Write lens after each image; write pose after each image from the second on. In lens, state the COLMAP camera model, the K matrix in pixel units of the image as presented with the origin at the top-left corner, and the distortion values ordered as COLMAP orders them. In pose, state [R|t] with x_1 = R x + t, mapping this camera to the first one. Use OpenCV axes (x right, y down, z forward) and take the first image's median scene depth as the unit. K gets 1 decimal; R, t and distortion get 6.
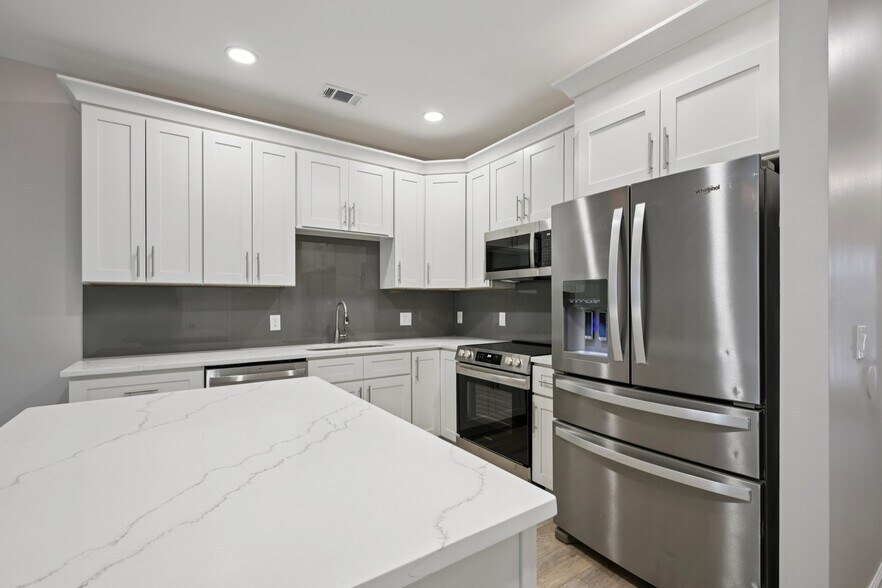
lens RADIAL K [[397.6, 0, 437.0], [0, 397.6, 302.6], [0, 0, 1]] dist [-0.004416, 0.002147]
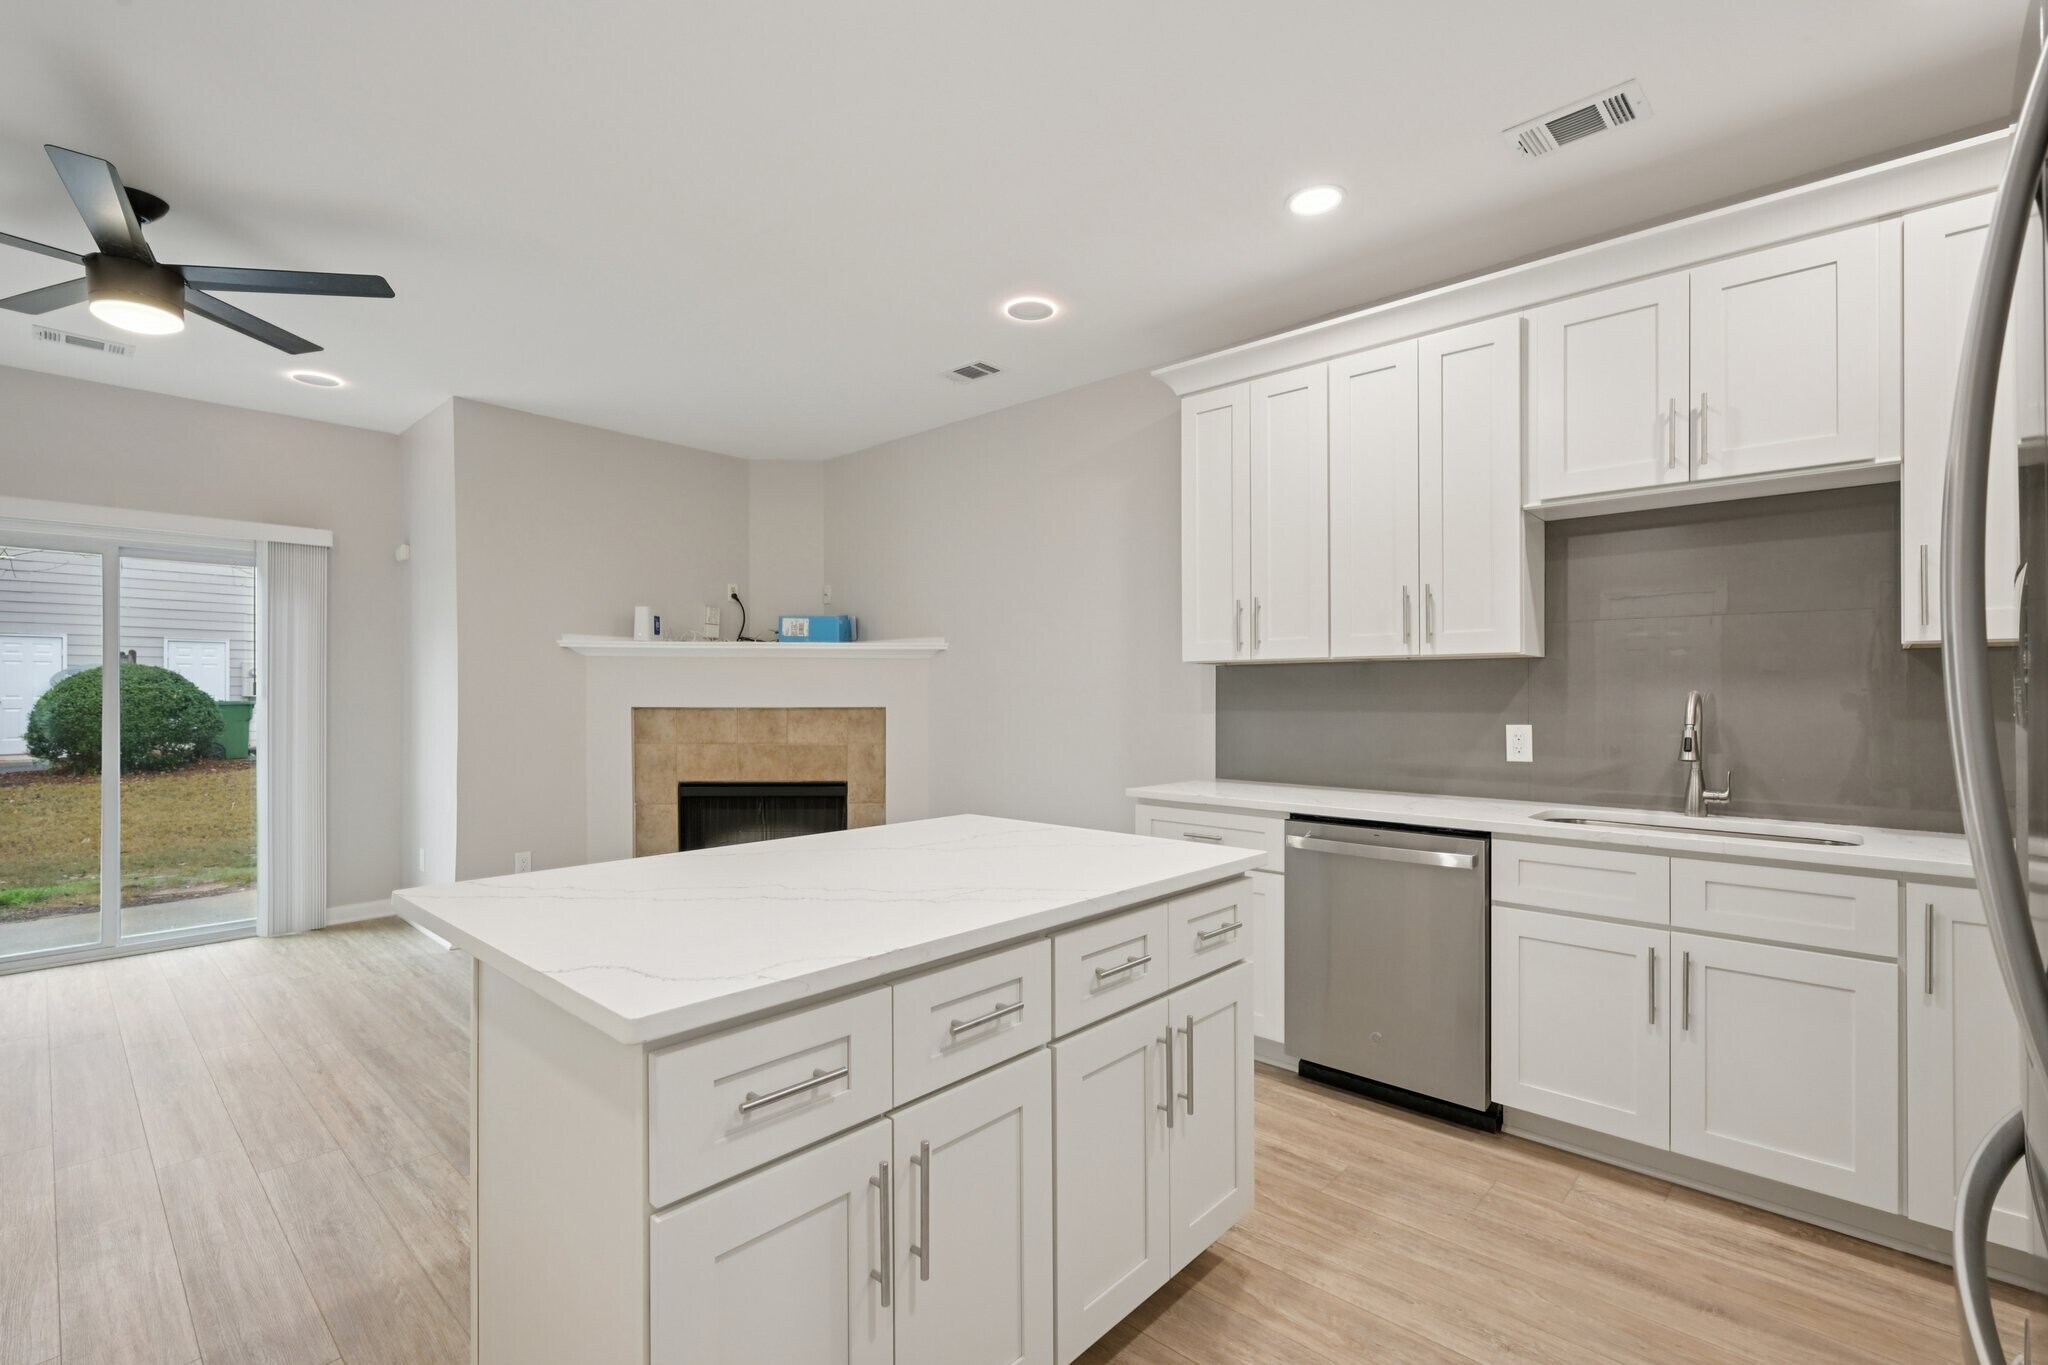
lens RADIAL K [[923.3, 0, 1040.5], [0, 923.3, 695.8], [0, 0, 1]] dist [-0.004416, 0.002147]
pose [[0.225043, 0.006784, -0.974325, 0.474389], [-0.002485, 0.999977, 0.006389, -0.004131], [0.974346, 0.000983, 0.225055, 0.338407]]
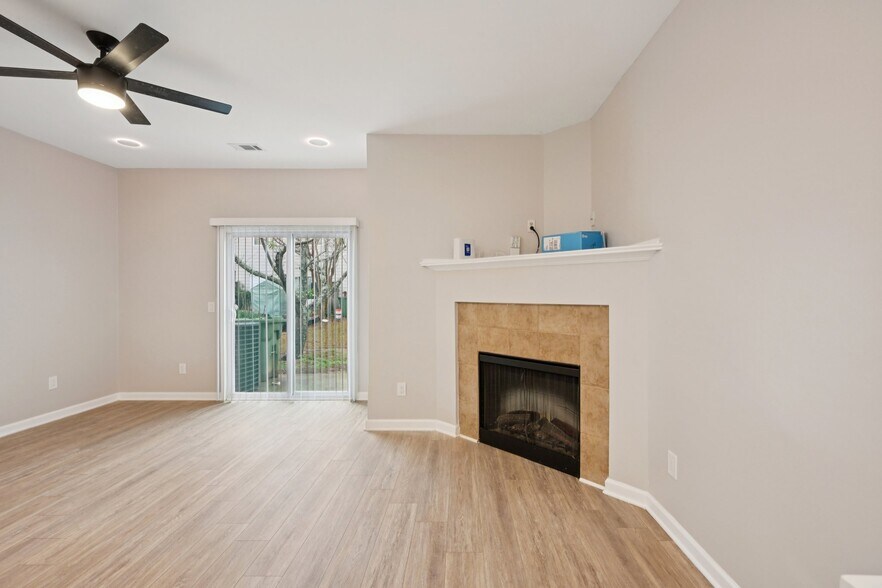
lens RADIAL K [[397.6, 0, 454.5], [0, 397.6, 293.7], [0, 0, 1]] dist [-0.004416, 0.002147]
pose [[-0.582903, 0.005465, -0.812524, -0.444241], [0.001673, 0.999983, 0.005526, -0.000289], [0.812540, 0.001862, -0.582902, 0.687540]]
